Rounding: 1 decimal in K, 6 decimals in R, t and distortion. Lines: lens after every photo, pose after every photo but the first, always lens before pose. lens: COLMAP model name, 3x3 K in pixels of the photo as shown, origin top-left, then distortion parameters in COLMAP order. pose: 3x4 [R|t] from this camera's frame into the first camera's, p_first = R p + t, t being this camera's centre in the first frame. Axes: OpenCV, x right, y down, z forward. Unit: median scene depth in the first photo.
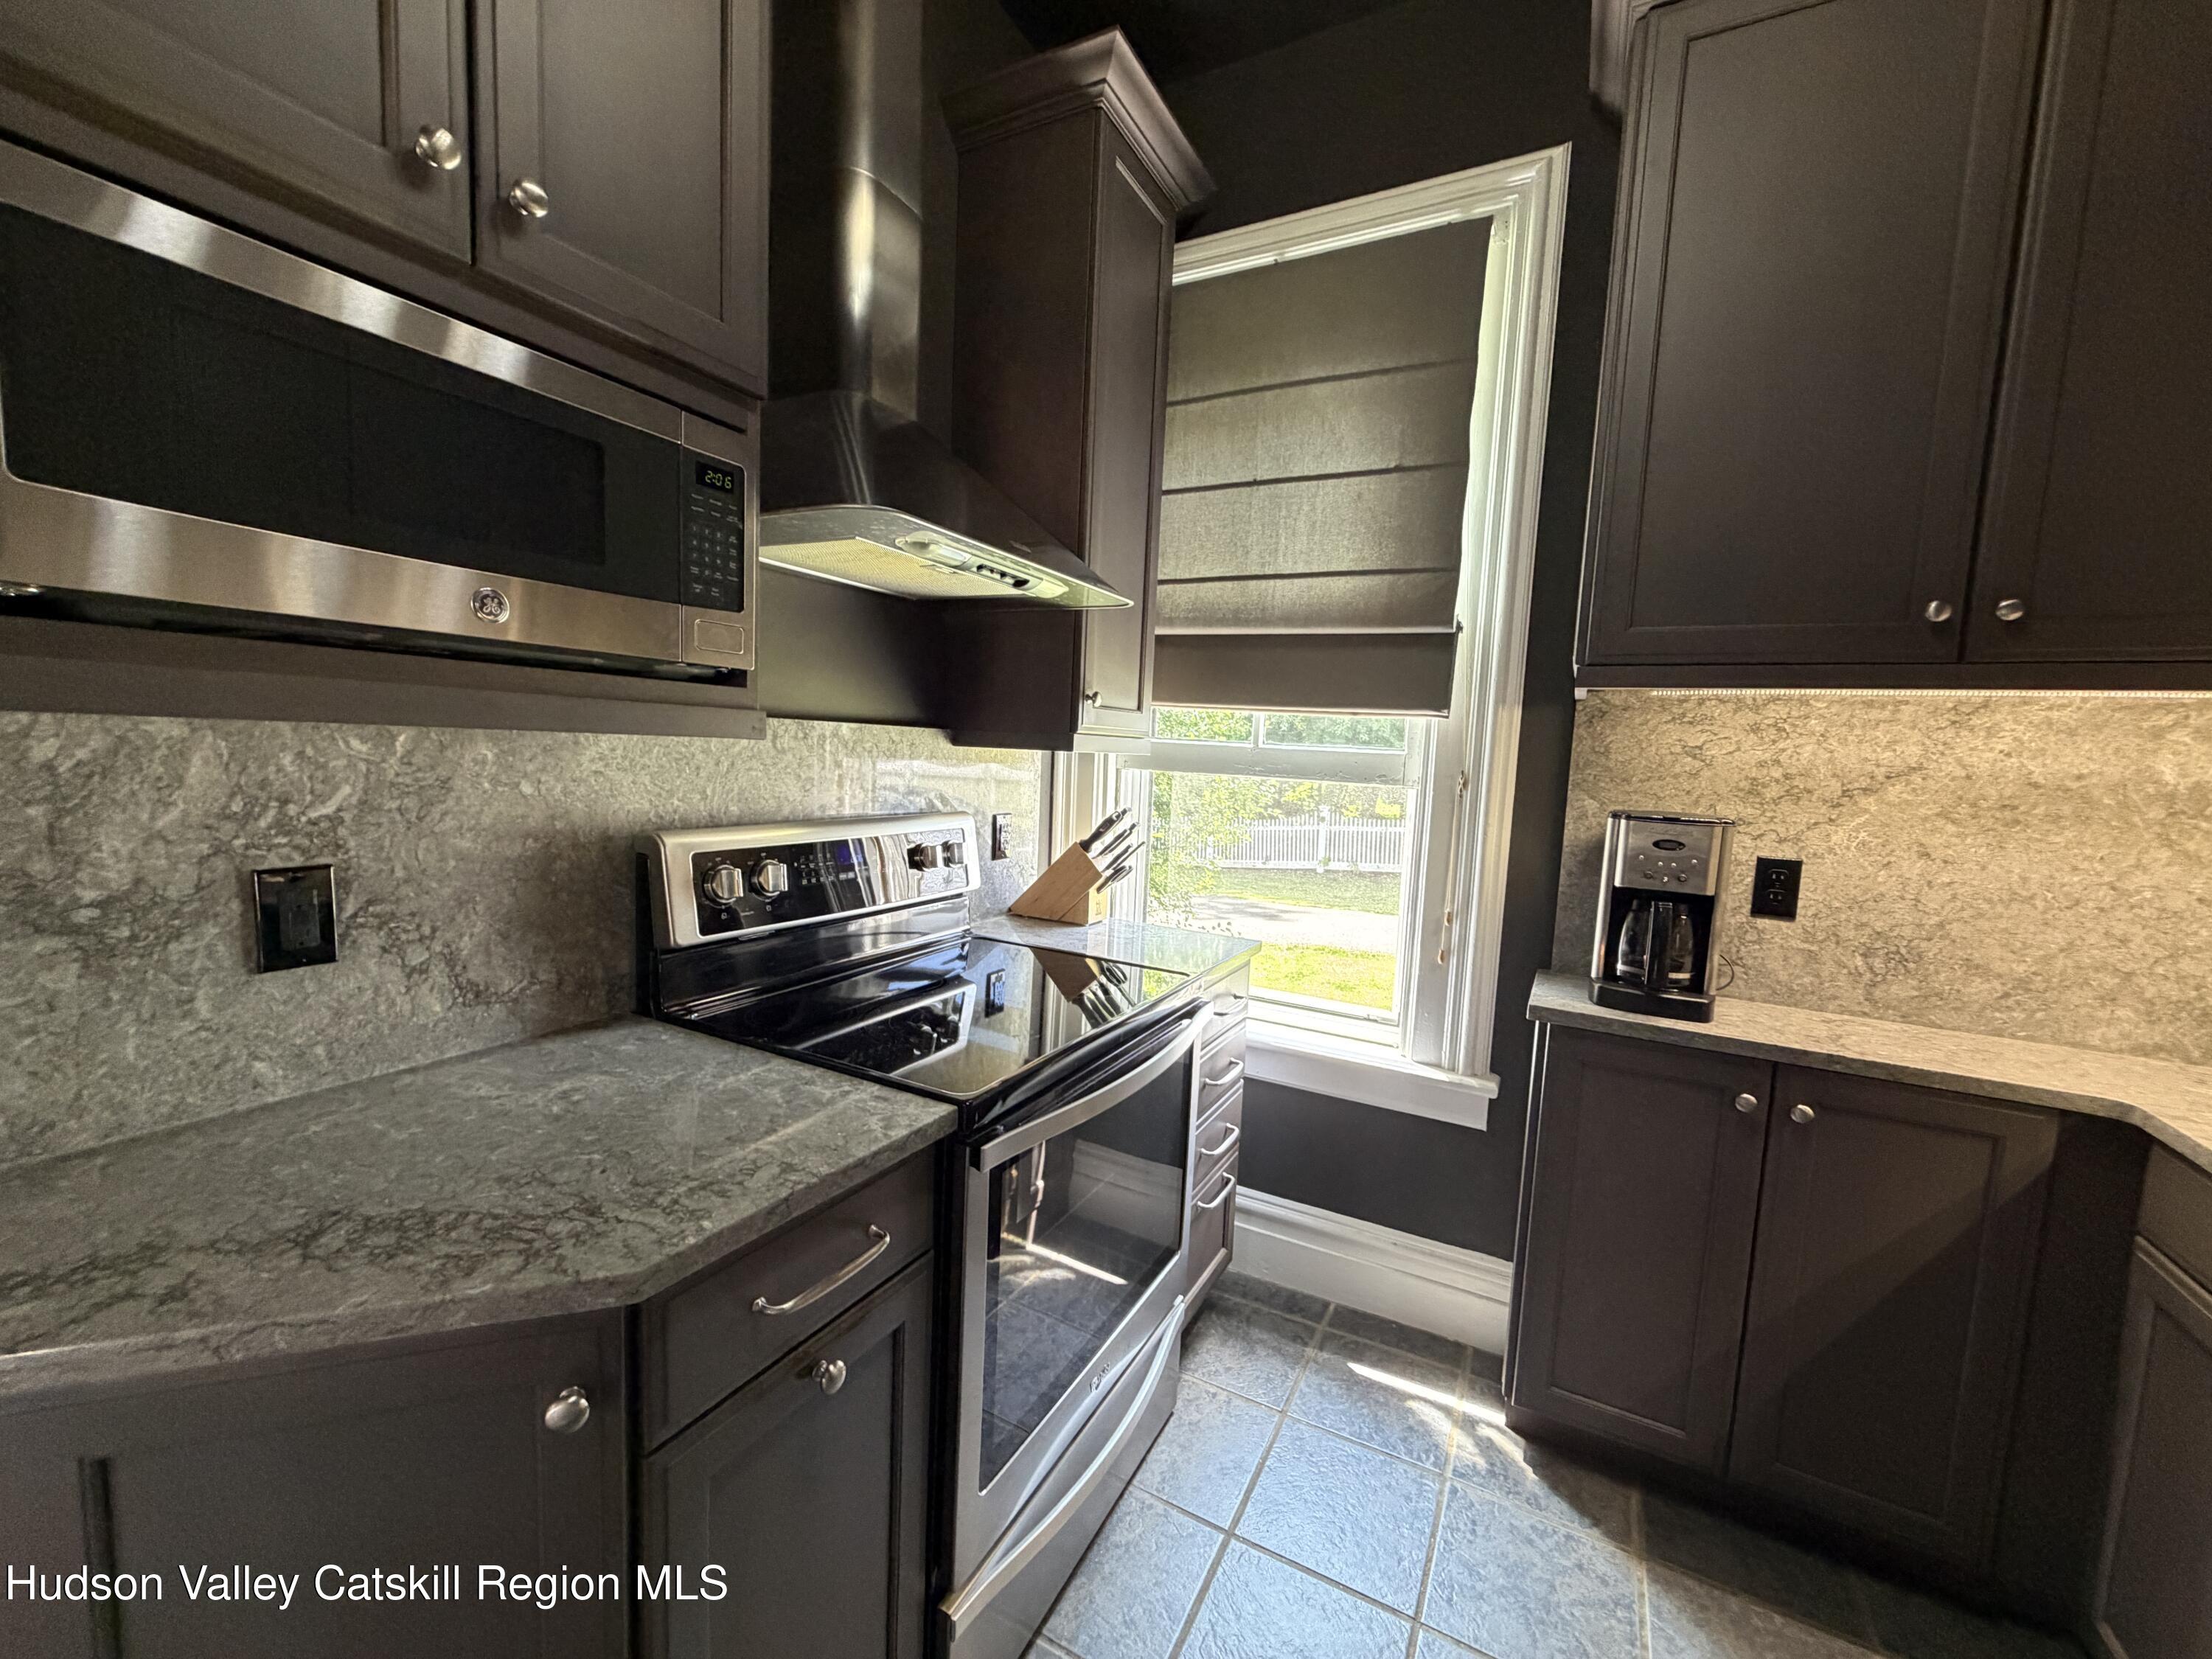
lens RADIAL K [[877.9, 0, 1106.0], [0, 877.9, 829.5], [0, 0, 1]] dist [0.001690, -0.000283]
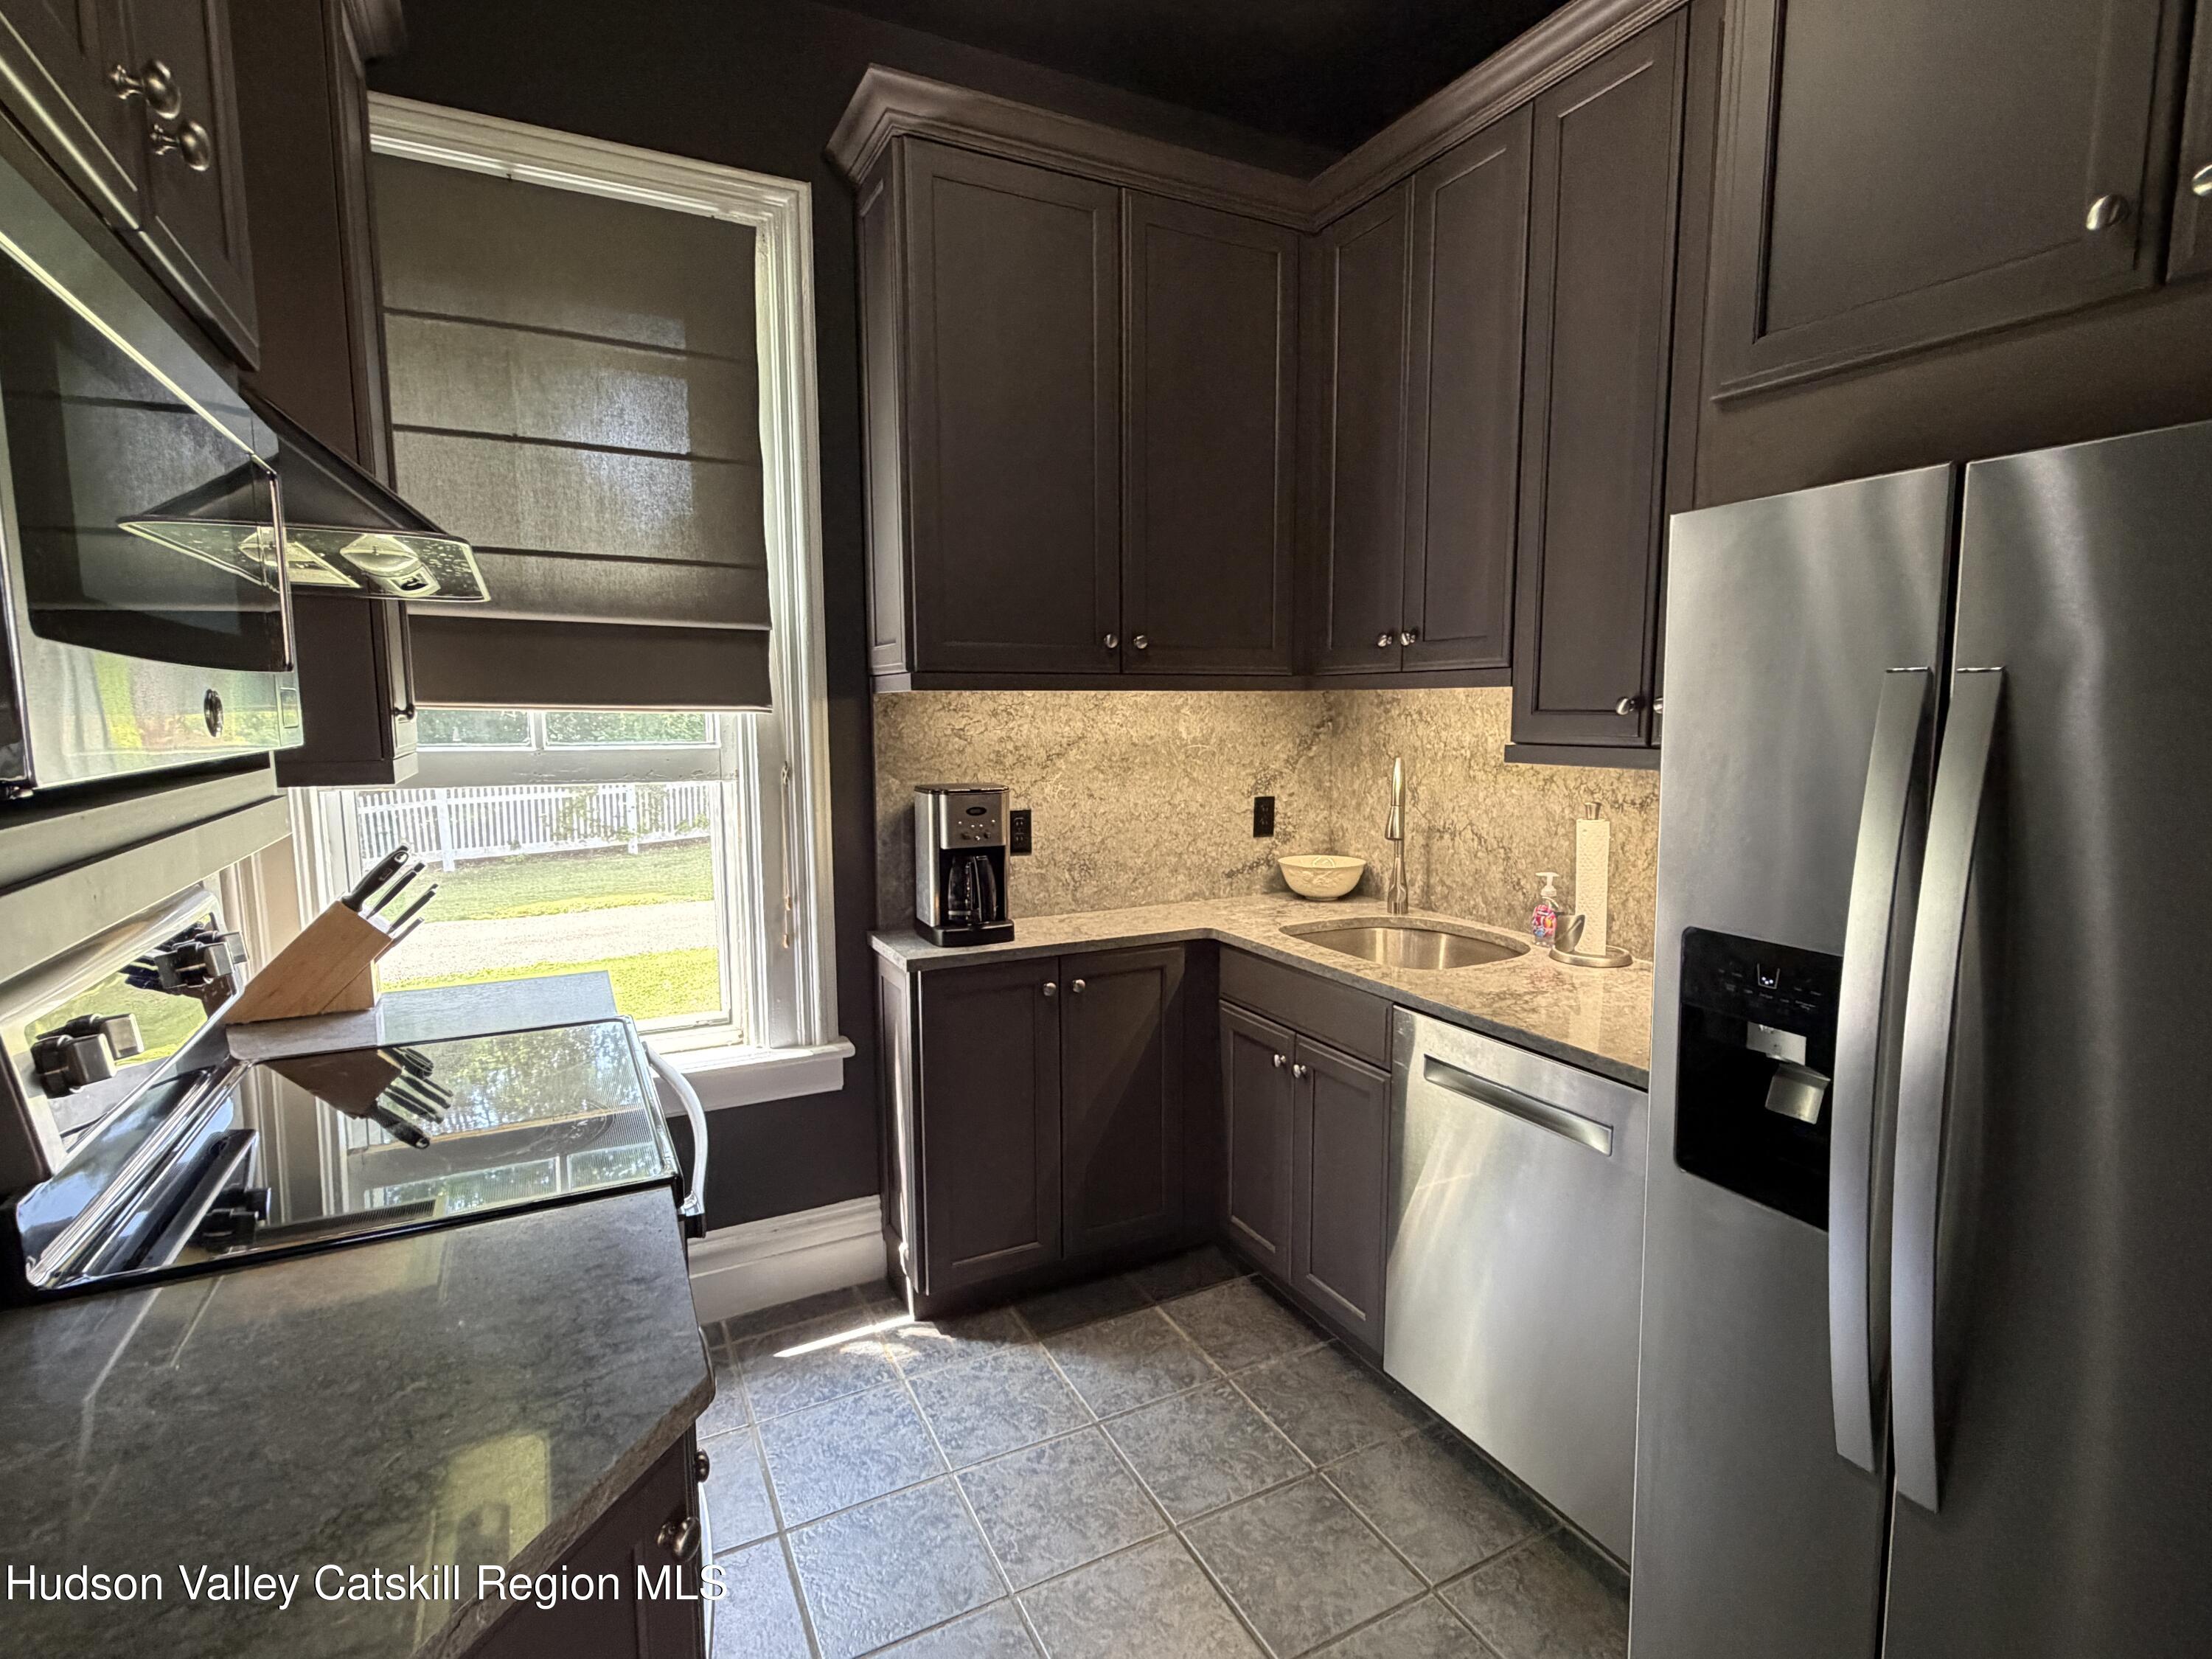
lens RADIAL K [[1069.5, 0, 1106.0], [0, 1069.5, 829.5], [0, 0, 1]] dist [0.004014, -0.000020]
pose [[0.567787, -0.139077, 0.811342, -0.485311], [0.104533, 0.989827, 0.096520, -0.080761], [-0.816512, 0.030009, 0.576549, -0.046650]]
